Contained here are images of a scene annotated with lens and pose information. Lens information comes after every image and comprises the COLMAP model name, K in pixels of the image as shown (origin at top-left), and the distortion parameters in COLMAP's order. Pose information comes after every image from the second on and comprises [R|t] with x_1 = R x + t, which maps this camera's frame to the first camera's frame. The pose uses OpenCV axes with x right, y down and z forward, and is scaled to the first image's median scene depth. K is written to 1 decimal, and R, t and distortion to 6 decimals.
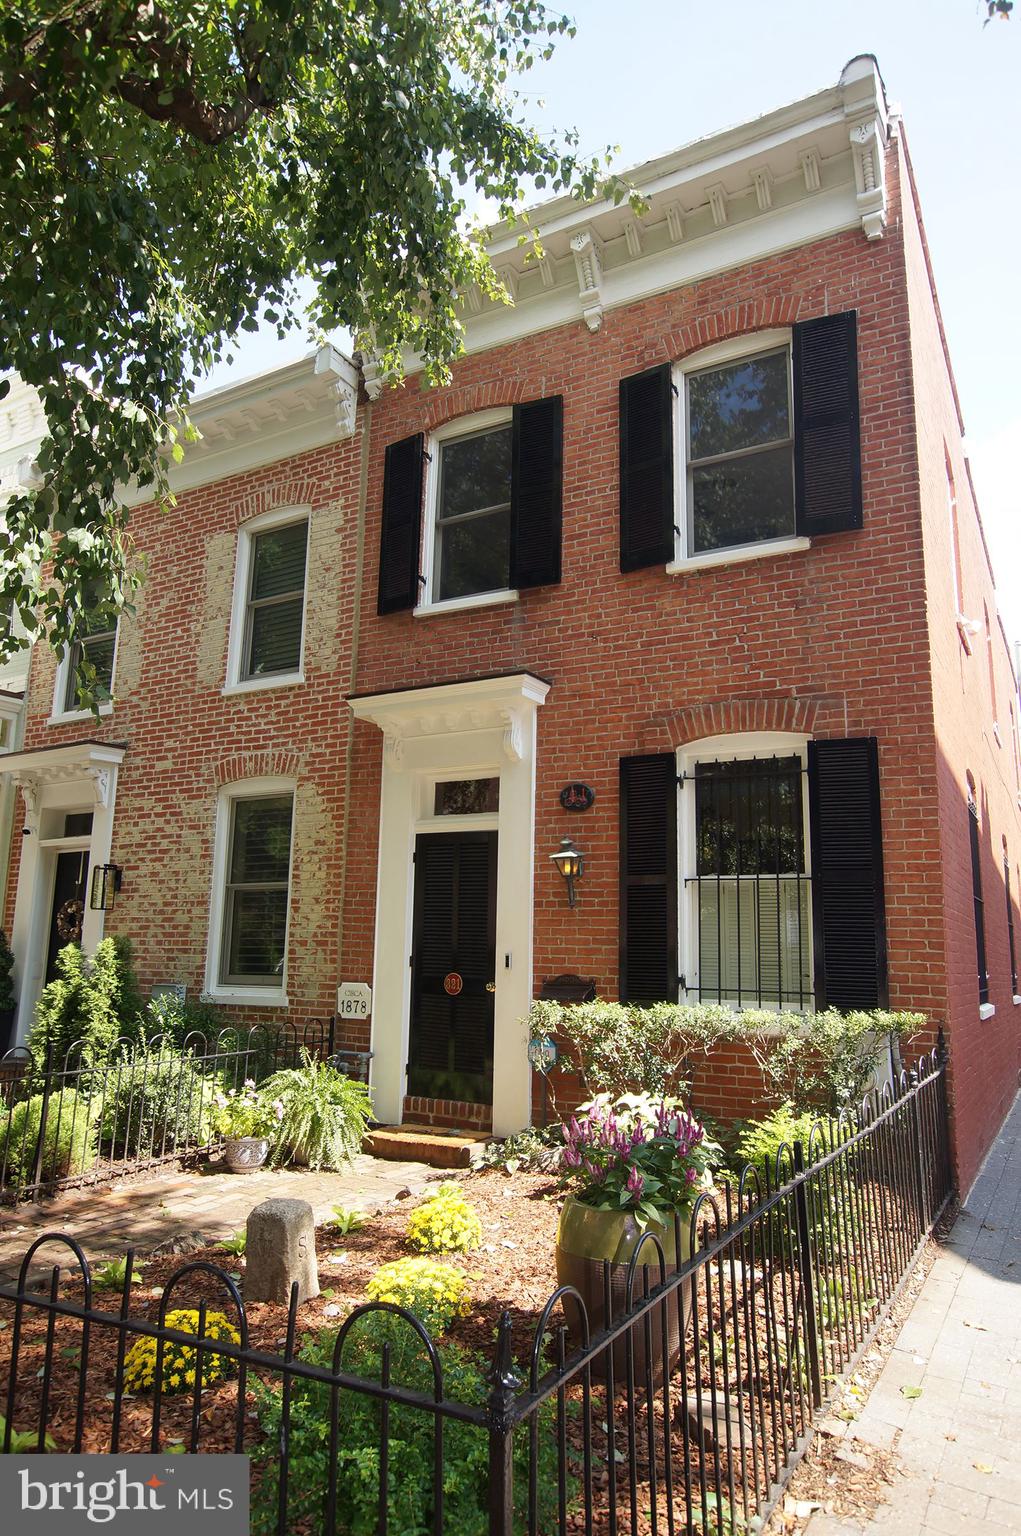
lens RADIAL K [[1017.7, 0, 510.5], [0, 1017.7, 768.0], [0, 0, 1]] dist [-0.024815, -0.000021]
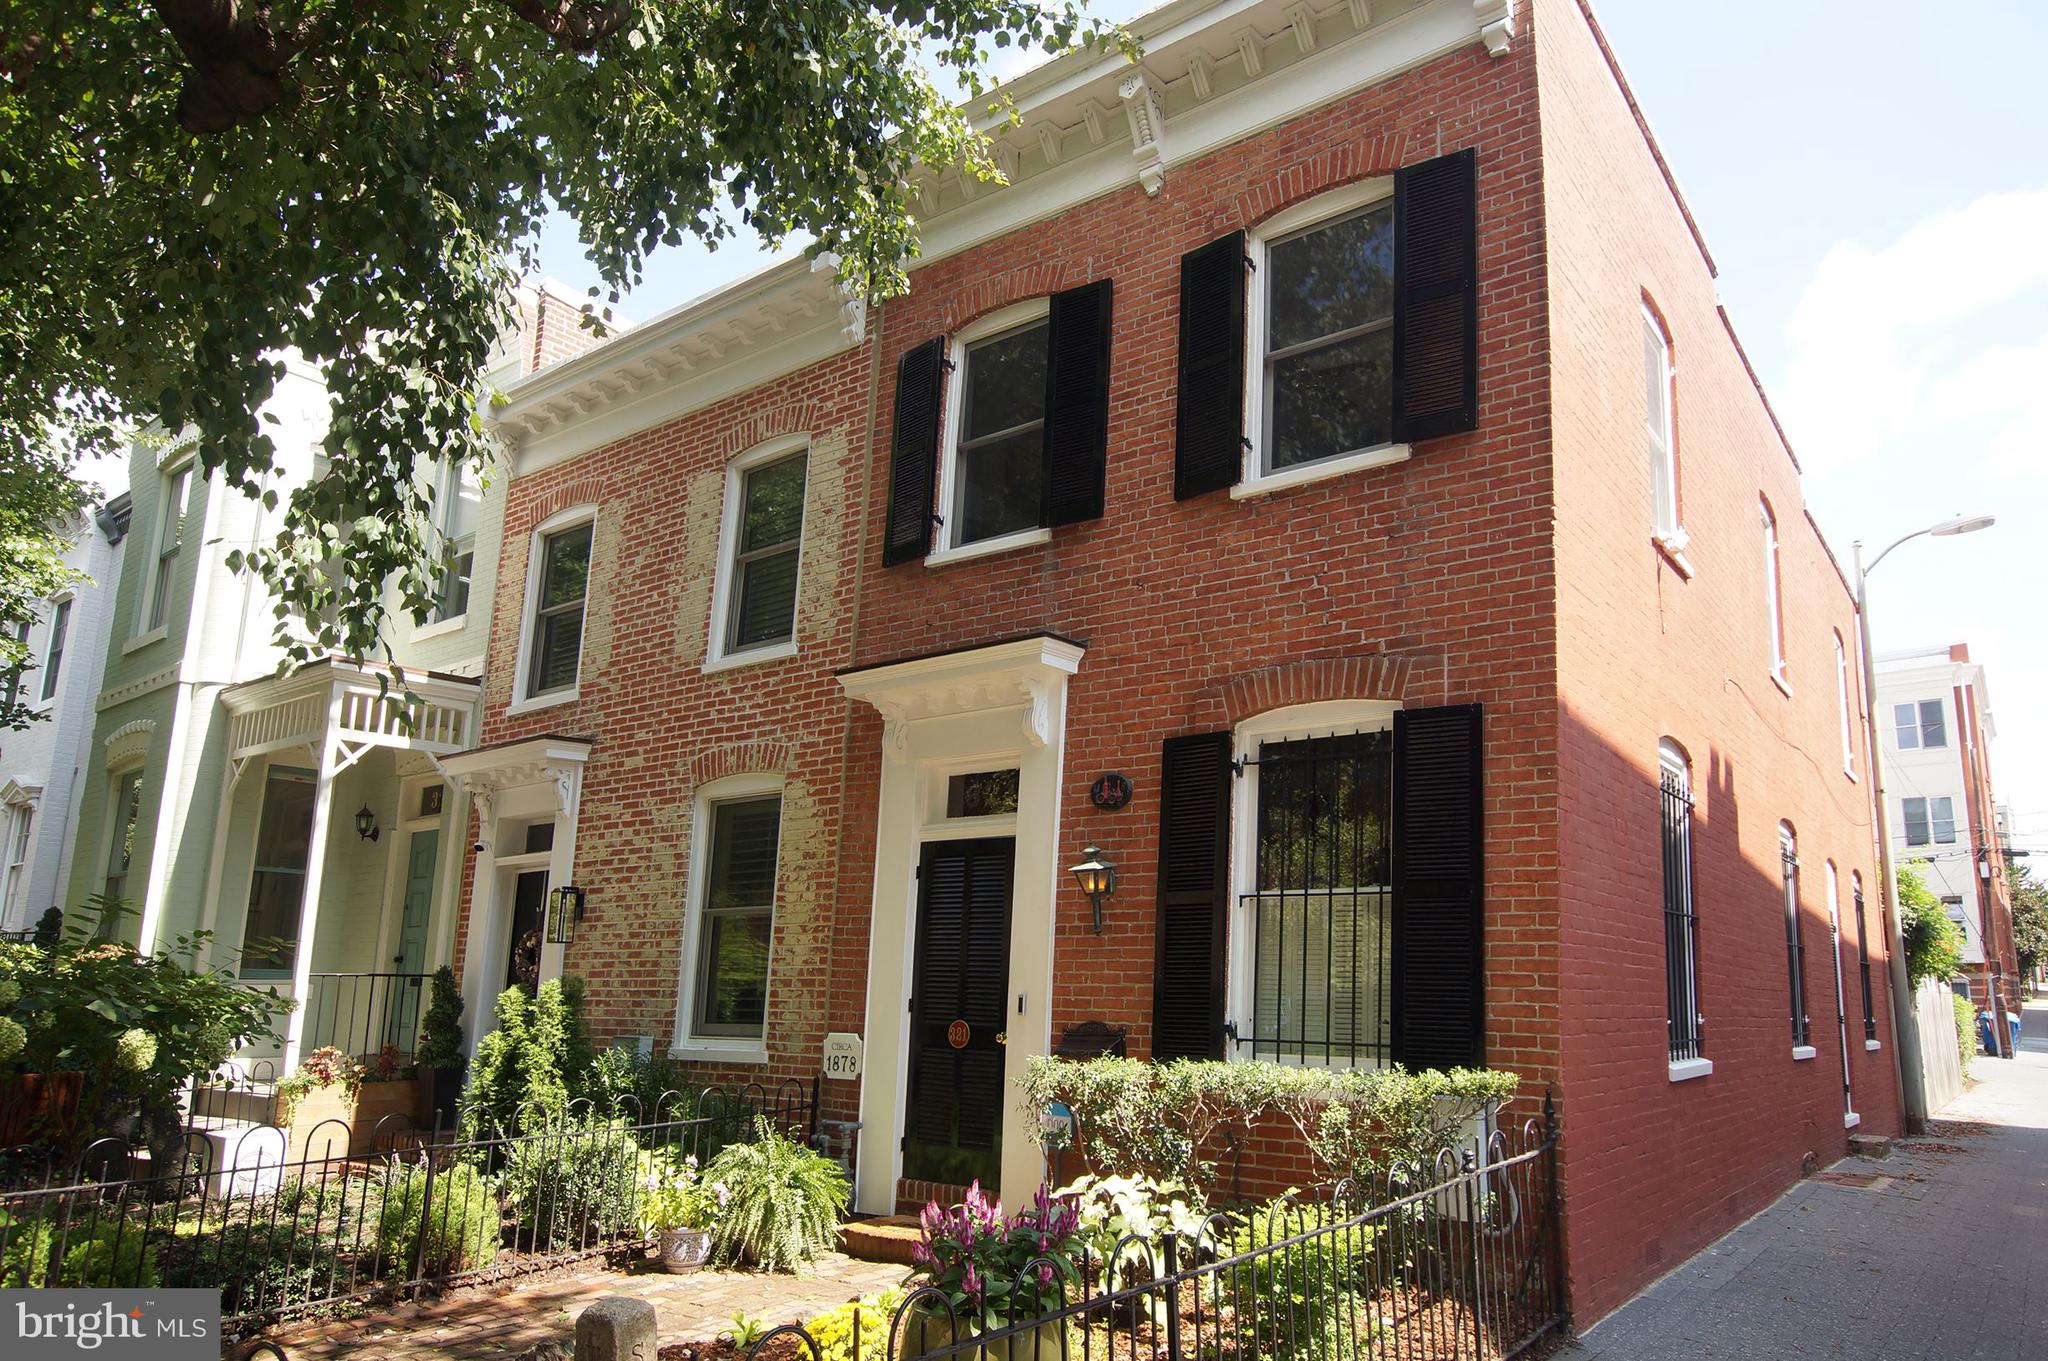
lens RADIAL K [[1344.4, 0, 1023.3], [0, 1344.4, 664.2], [0, 0, 1]] dist [-0.038130, 0.000026]
pose [[0.992583, -0.037592, -0.115612, 0.108278], [0.030760, 0.997705, -0.060320, -0.007725], [0.117614, 0.056316, 0.991461, -0.032137]]
